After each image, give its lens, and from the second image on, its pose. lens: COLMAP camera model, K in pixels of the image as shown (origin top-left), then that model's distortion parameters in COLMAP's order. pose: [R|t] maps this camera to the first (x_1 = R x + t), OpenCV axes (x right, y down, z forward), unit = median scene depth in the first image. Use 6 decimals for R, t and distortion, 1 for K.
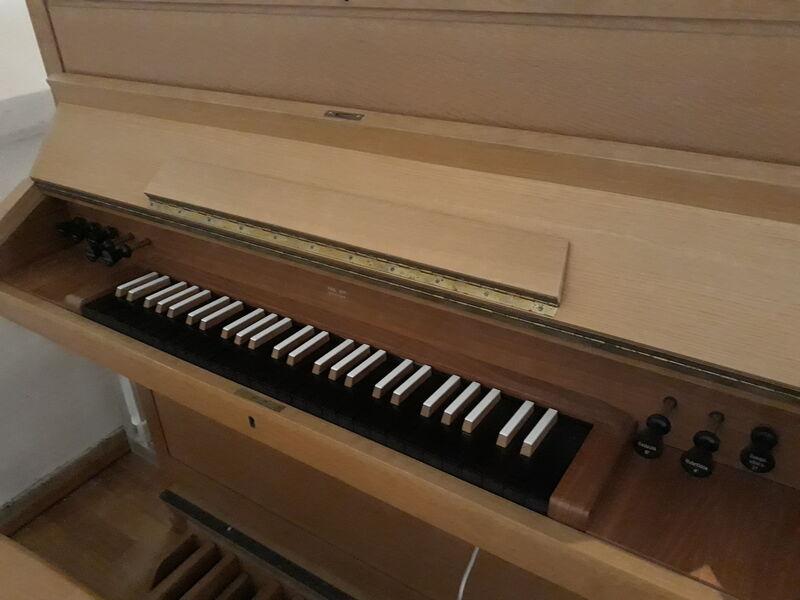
lens RADIAL K [[645.0, 0, 400.0], [0, 645.0, 300.0], [0, 0, 1]] dist [-0.002817, 0.000846]
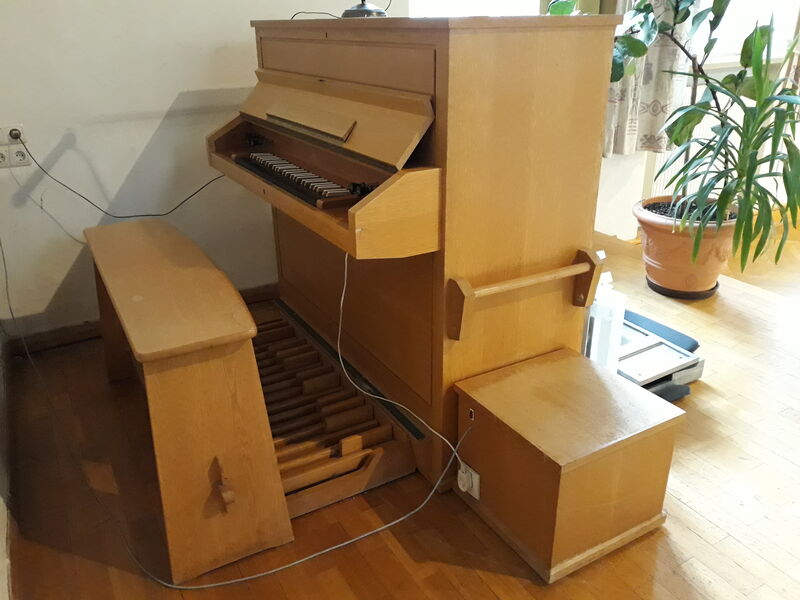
lens RADIAL K [[645.0, 0, 400.0], [0, 645.0, 300.0], [0, 0, 1]] dist [-0.002817, 0.000846]
pose [[0.894347, 0.195329, -0.402479, 1.716541], [-0.227027, 0.973360, -0.032090, 0.708661], [0.385489, 0.120073, 0.914867, -1.354742]]
